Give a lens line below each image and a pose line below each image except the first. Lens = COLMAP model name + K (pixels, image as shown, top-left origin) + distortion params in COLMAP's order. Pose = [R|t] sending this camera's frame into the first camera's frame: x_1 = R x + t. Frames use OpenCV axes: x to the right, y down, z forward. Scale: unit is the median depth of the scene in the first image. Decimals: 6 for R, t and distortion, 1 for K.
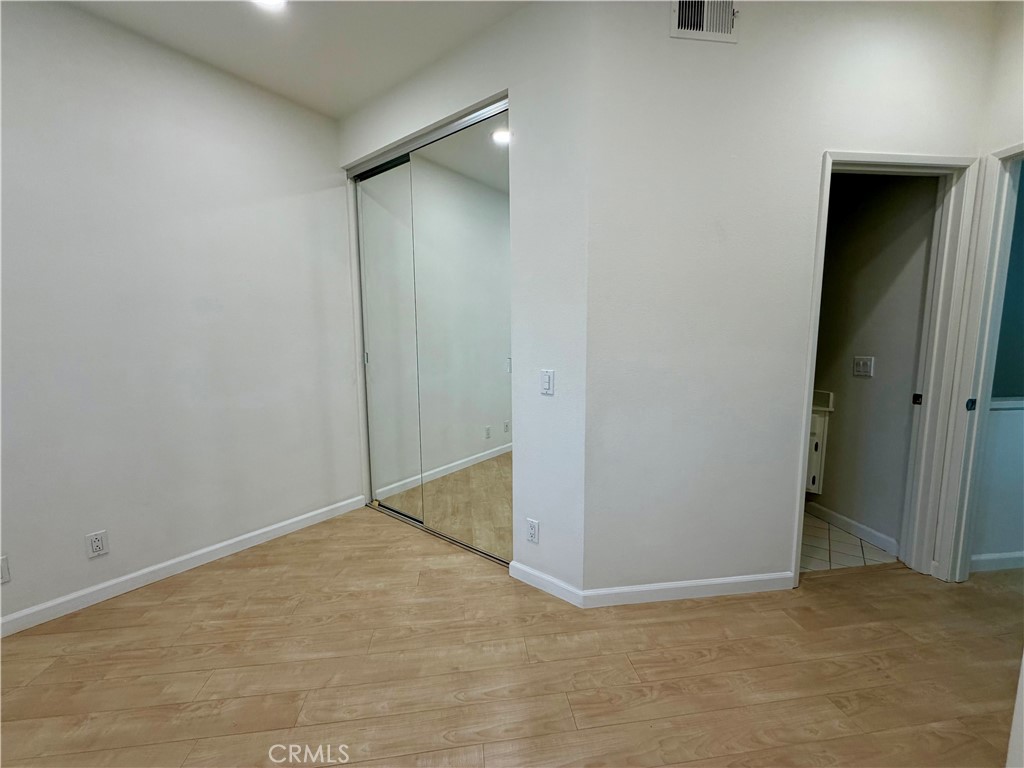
lens RADIAL K [[408.1, 0, 510.1], [0, 408.1, 383.3], [0, 0, 1]] dist [0.000846, 0.000278]
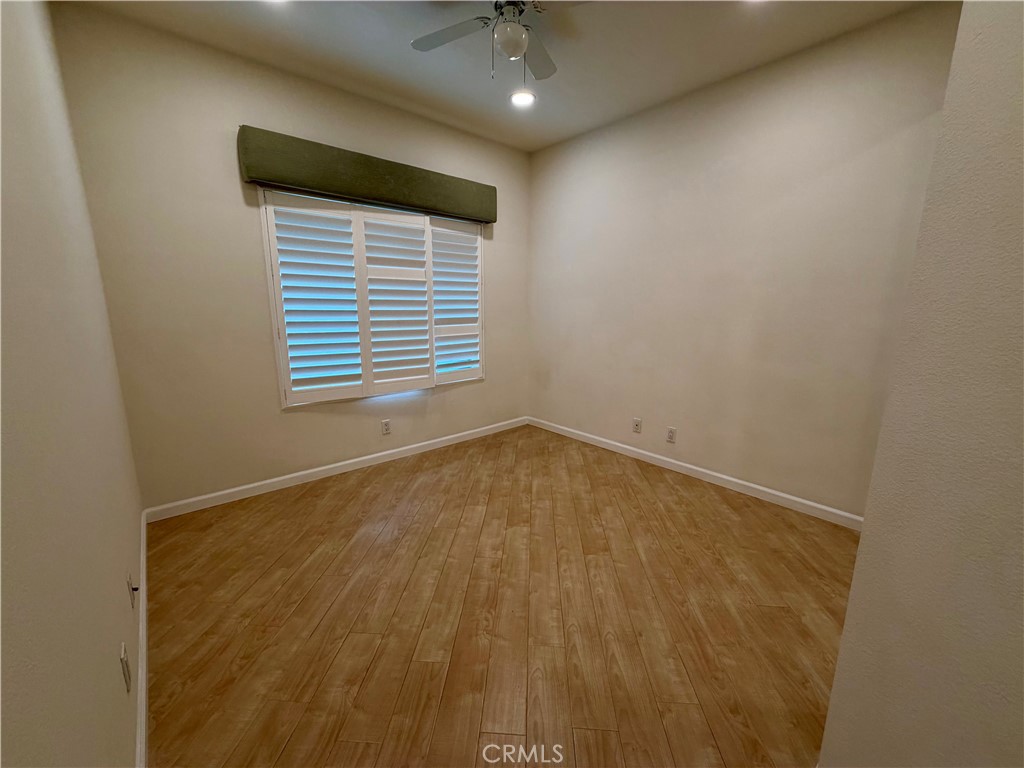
lens RADIAL K [[408.1, 0, 510.1], [0, 408.1, 383.3], [0, 0, 1]] dist [0.000846, 0.000278]
pose [[-0.191057, 0.196123, -0.961786, 0.700395], [-0.114004, 0.968771, 0.220194, -0.100766], [0.974936, 0.151717, -0.162732, 0.645676]]
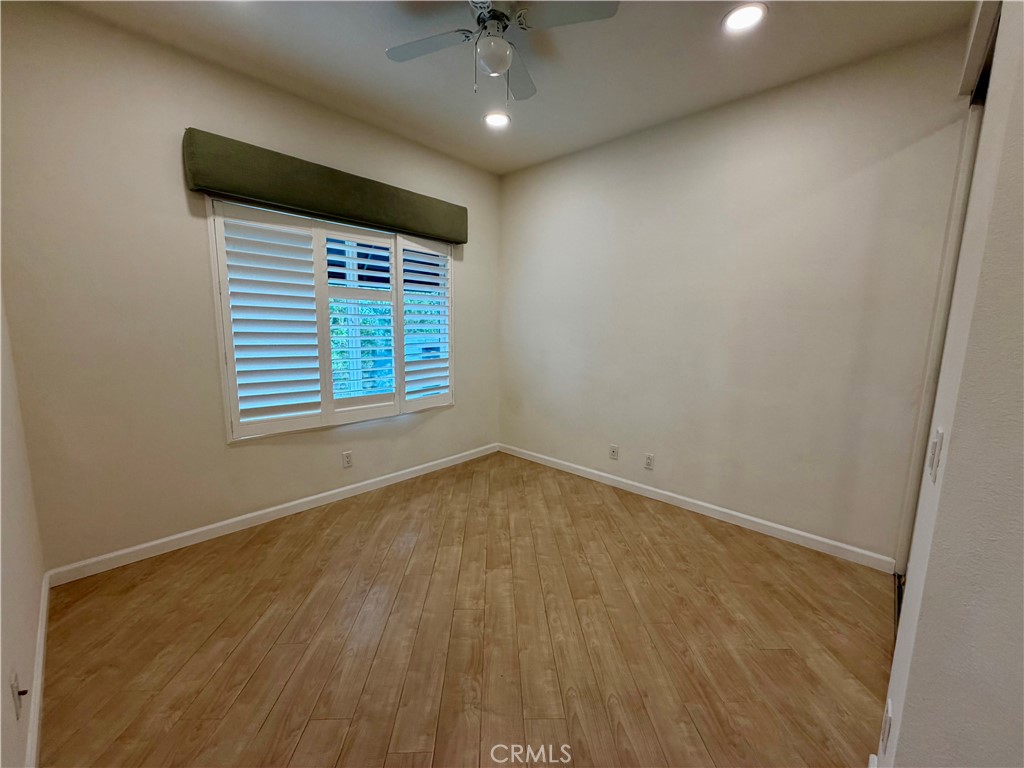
lens RADIAL K [[408.1, 0, 510.1], [0, 408.1, 383.3], [0, 0, 1]] dist [0.000846, 0.000278]
pose [[-0.093072, 0.148662, -0.984498, 0.621458], [-0.126821, 0.978966, 0.159816, -0.101888], [0.987549, 0.139730, -0.072261, 0.568511]]
